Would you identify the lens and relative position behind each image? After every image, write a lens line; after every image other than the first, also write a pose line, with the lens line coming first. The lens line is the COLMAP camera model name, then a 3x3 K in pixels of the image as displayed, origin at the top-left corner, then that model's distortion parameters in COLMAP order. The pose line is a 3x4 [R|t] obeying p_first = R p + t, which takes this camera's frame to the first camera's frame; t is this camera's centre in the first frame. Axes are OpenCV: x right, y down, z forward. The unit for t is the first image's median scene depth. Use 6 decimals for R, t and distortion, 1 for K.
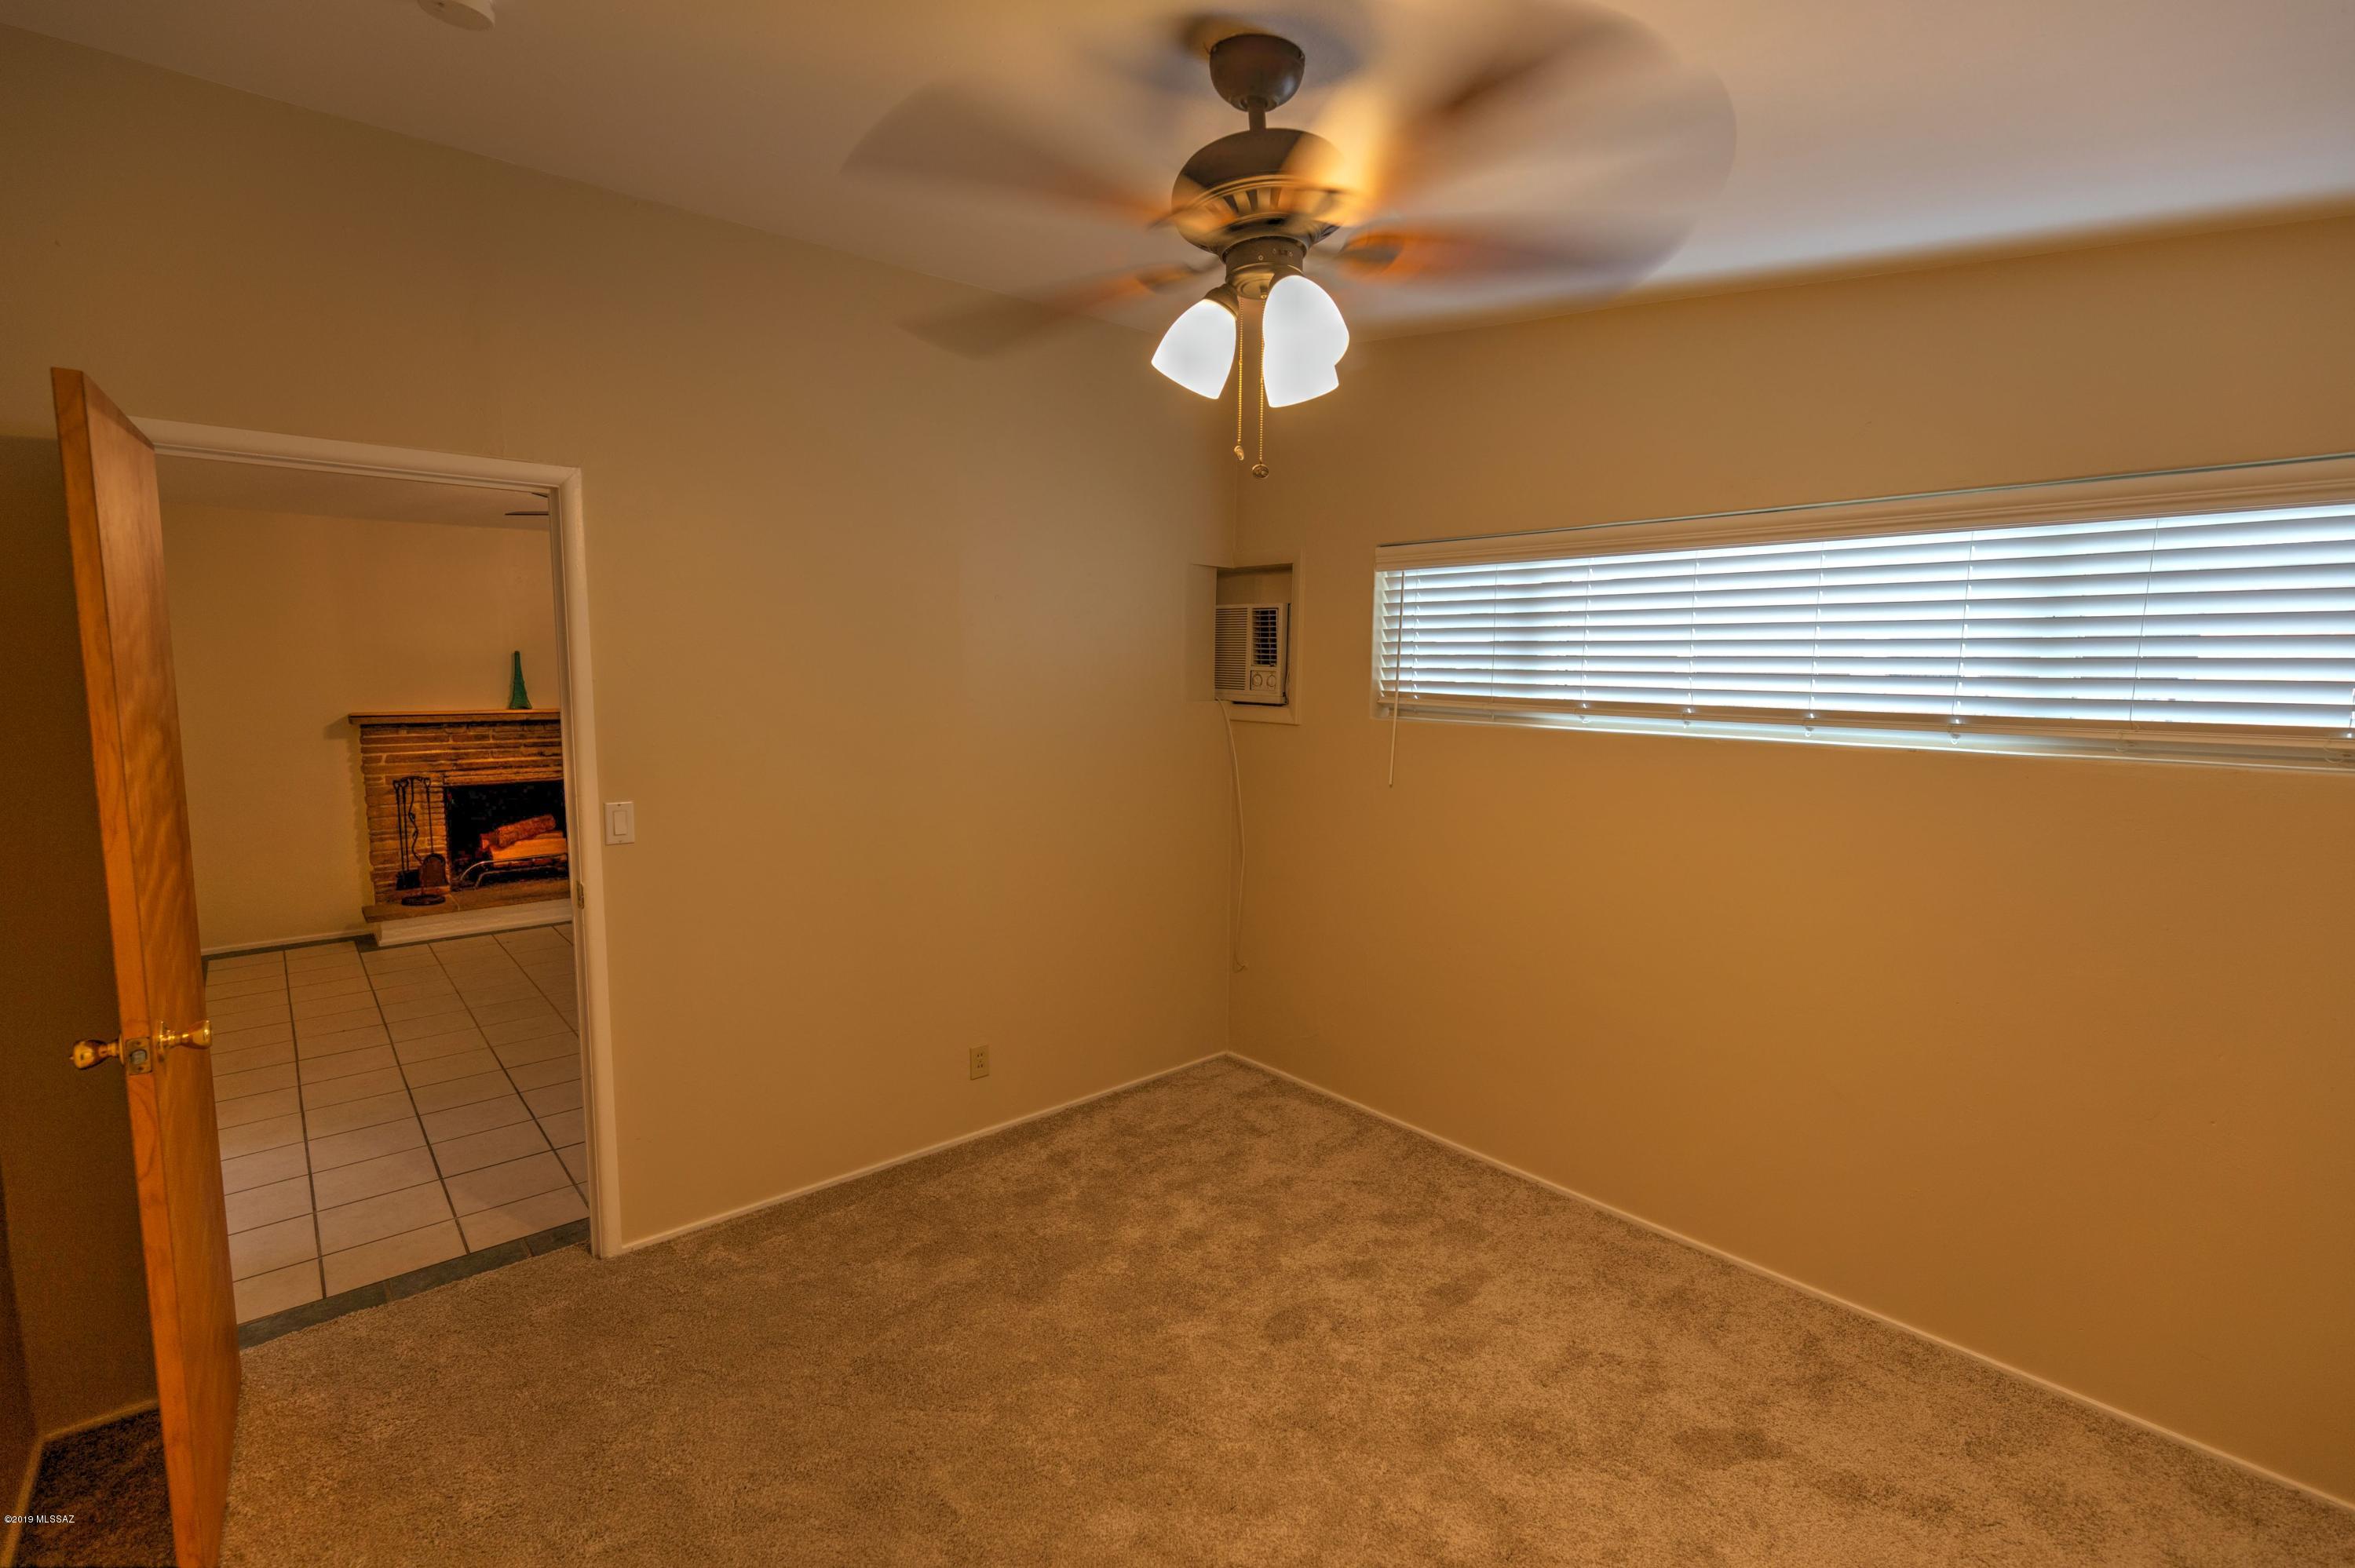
lens RADIAL K [[1063.2, 0, 1175.9], [0, 1063.2, 779.7], [0, 0, 1]] dist [0.013024, -0.000320]
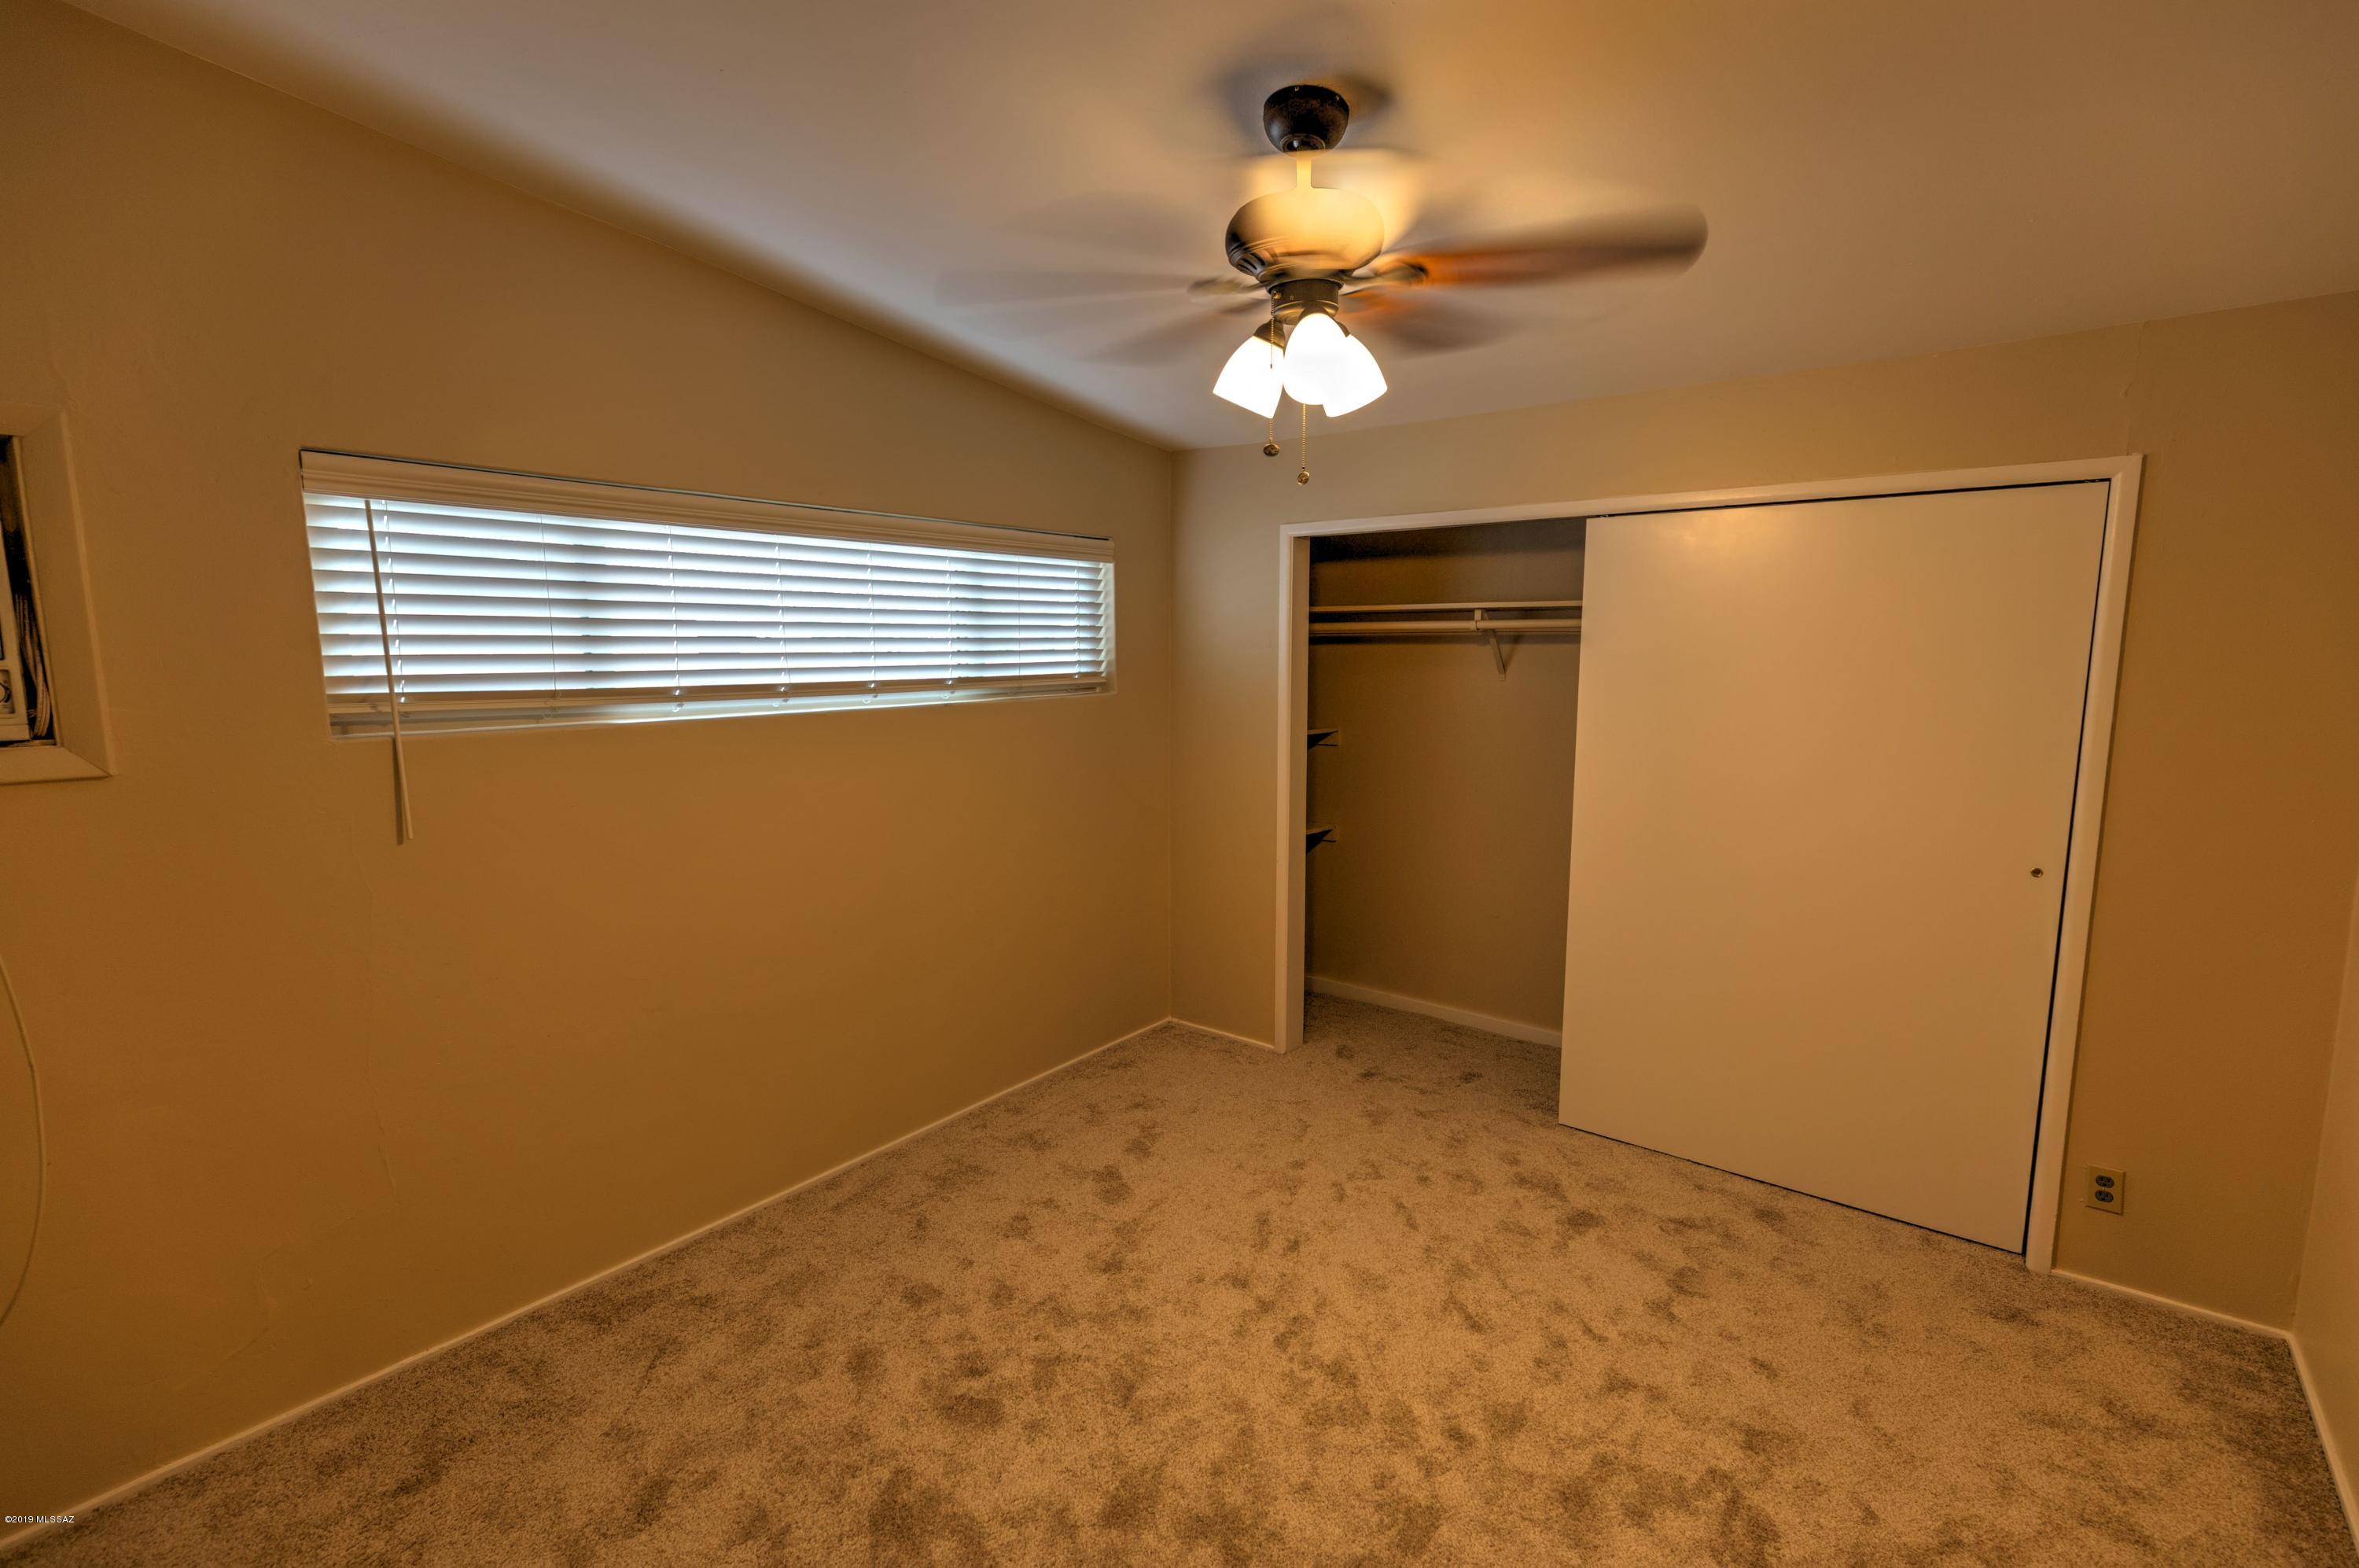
lens RADIAL K [[1065.2, 0, 1192.4], [0, 1065.2, 784.8], [0, 0, 1]] dist [0.013024, -0.000320]
pose [[-0.191075, -0.138571, 0.971745, -0.604896], [0.112375, 0.980388, 0.161900, -0.093847], [-0.975122, 0.140135, -0.171755, 0.775051]]
